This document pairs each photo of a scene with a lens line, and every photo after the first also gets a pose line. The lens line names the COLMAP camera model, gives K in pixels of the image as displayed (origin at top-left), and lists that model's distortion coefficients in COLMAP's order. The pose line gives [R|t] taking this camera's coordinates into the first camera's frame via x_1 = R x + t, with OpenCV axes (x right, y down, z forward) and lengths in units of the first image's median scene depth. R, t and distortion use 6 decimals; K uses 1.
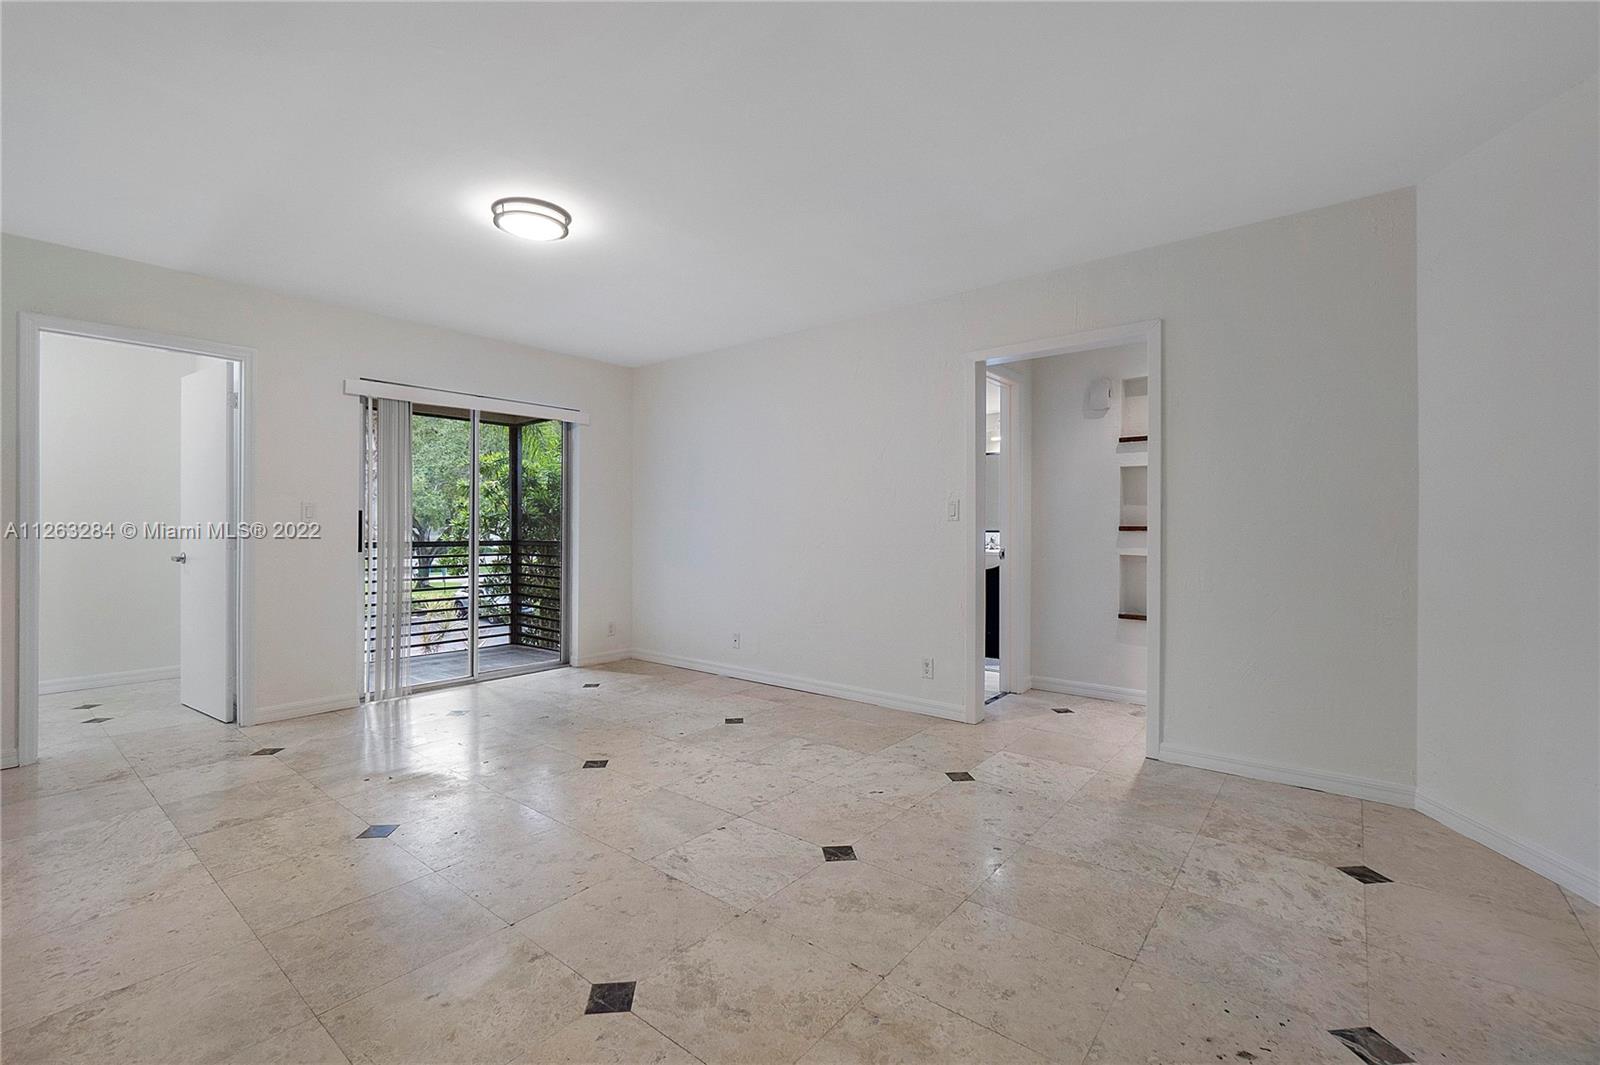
lens RADIAL K [[683.0, 0, 777.7], [0, 683.0, 527.4], [0, 0, 1]] dist [-0.007047, -0.000114]
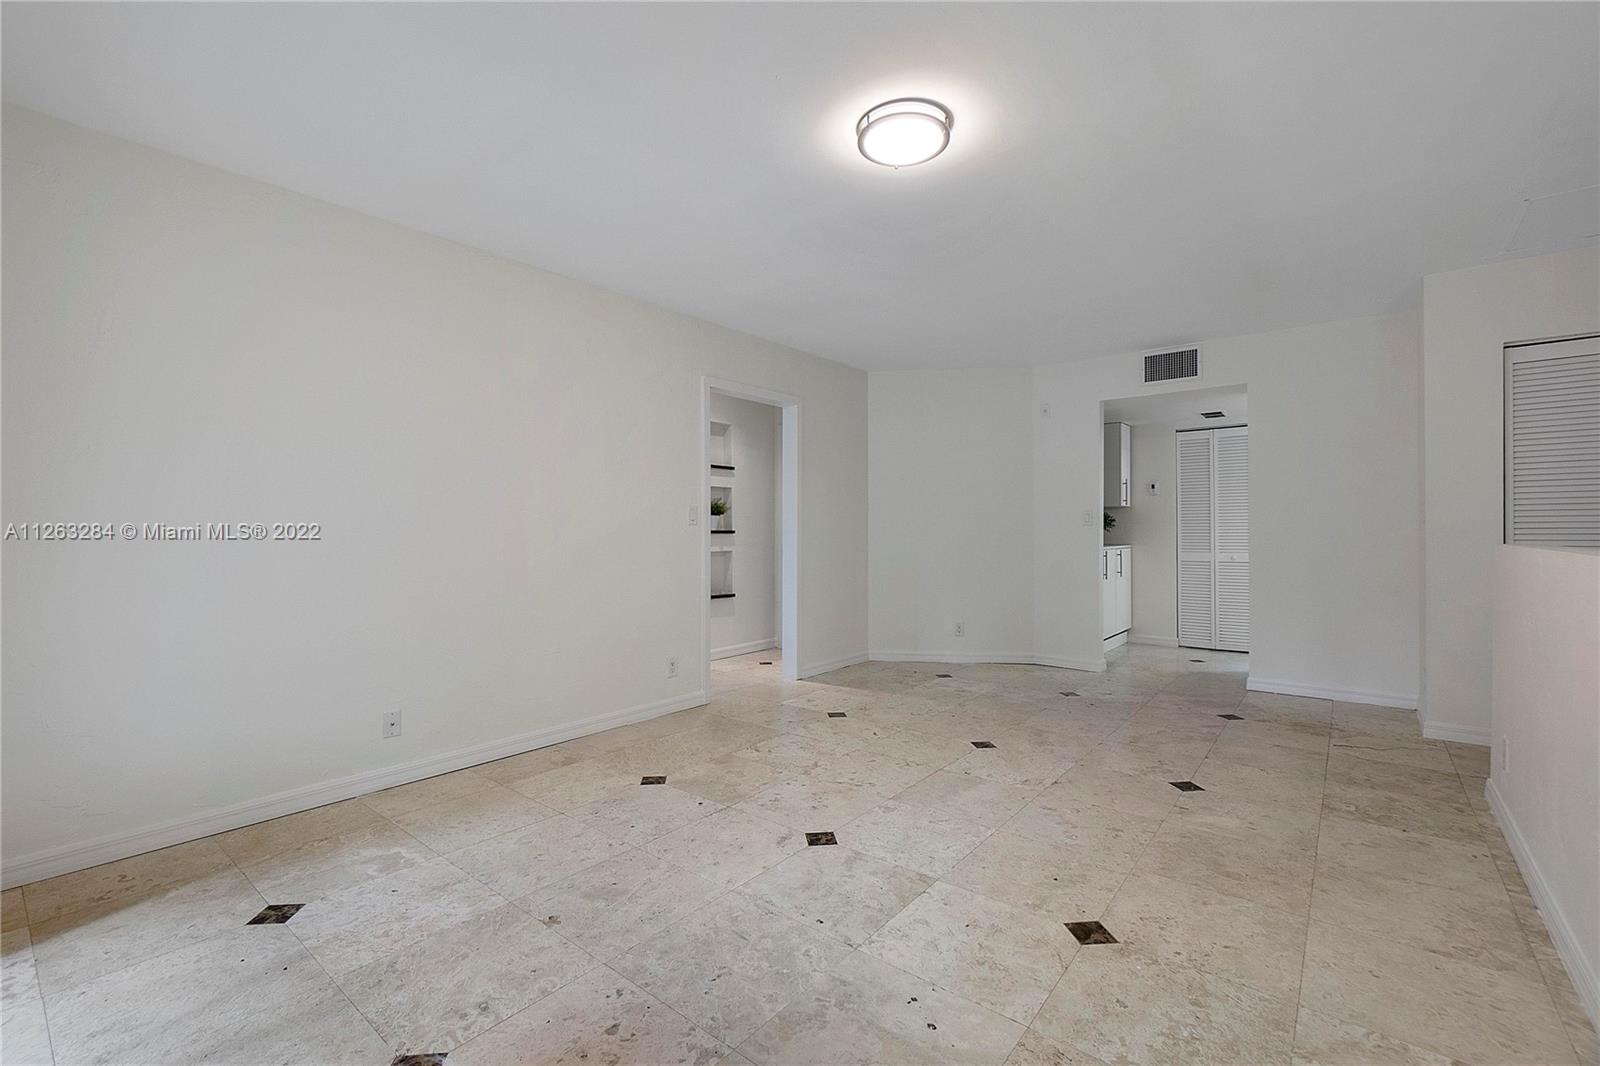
lens RADIAL K [[693.7, 0, 792.2], [0, 693.7, 527.3], [0, 0, 1]] dist [-0.006212, 0.001197]
pose [[-0.005950, 0.002323, 0.999980, -1.150934], [0.003529, 0.999991, -0.002302, -0.005553], [-0.999976, 0.003516, -0.005958, 1.130924]]
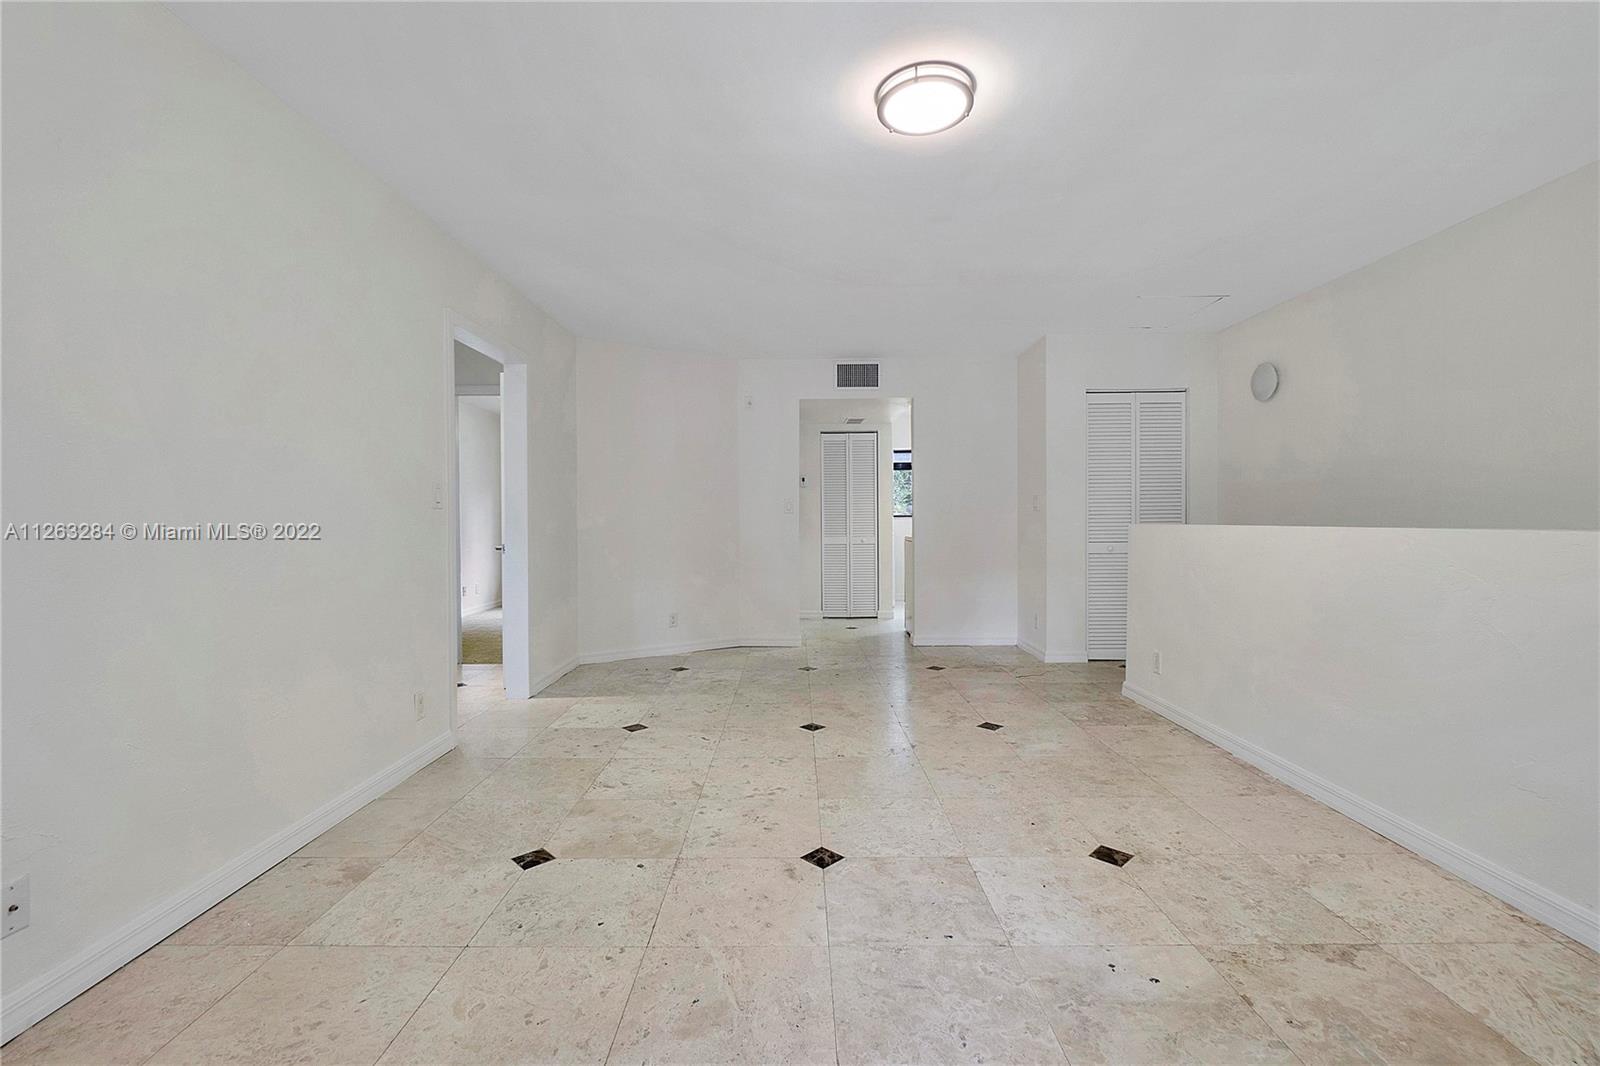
lens RADIAL K [[691.5, 0, 790.1], [0, 691.5, 528.9], [0, 0, 1]] dist [-0.008846, 0.001340]
pose [[-0.635633, -0.008920, 0.771940, -0.856523], [0.005602, 0.999854, 0.016167, 0.001331], [-0.771971, 0.014601, -0.635490, 1.600733]]
